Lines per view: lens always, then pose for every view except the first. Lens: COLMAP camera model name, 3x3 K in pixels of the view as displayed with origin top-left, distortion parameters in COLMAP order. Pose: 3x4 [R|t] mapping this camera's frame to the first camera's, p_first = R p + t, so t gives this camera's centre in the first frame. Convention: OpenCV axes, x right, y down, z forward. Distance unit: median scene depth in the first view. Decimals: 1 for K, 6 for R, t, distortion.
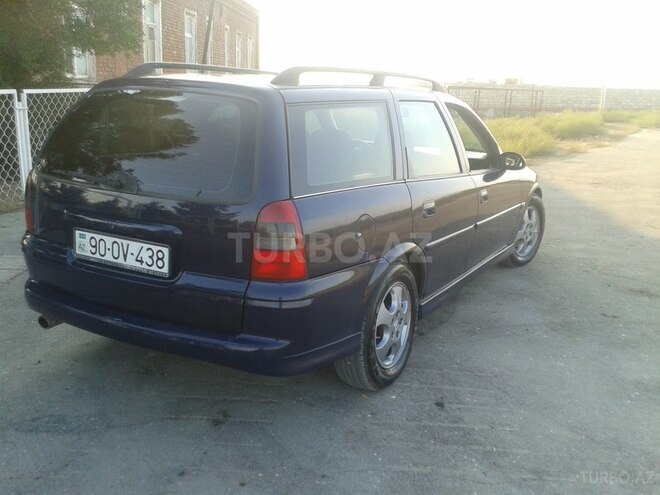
lens RADIAL K [[748.9, 0, 330.0], [0, 748.9, 247.5], [0, 0, 1]] dist [0.069913, -0.003470]
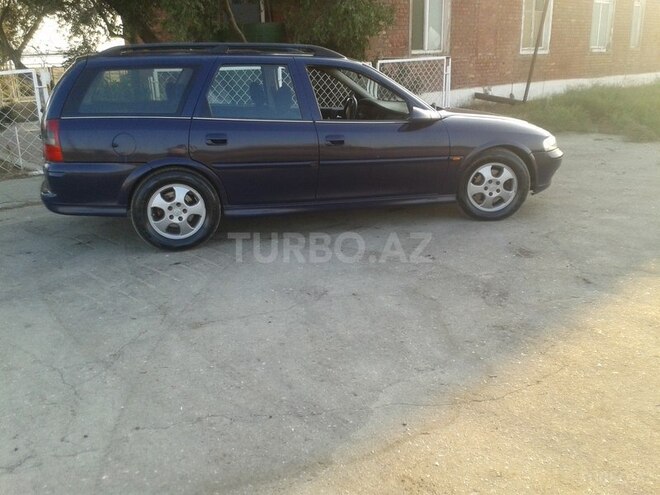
lens RADIAL K [[748.9, 0, 330.0], [0, 748.9, 247.5], [0, 0, 1]] dist [0.069913, -0.003470]
pose [[0.658898, 0.161358, -0.734722, 0.387766], [-0.118801, 0.986787, 0.110176, -0.011729], [0.742792, 0.014691, 0.669361, 0.035047]]
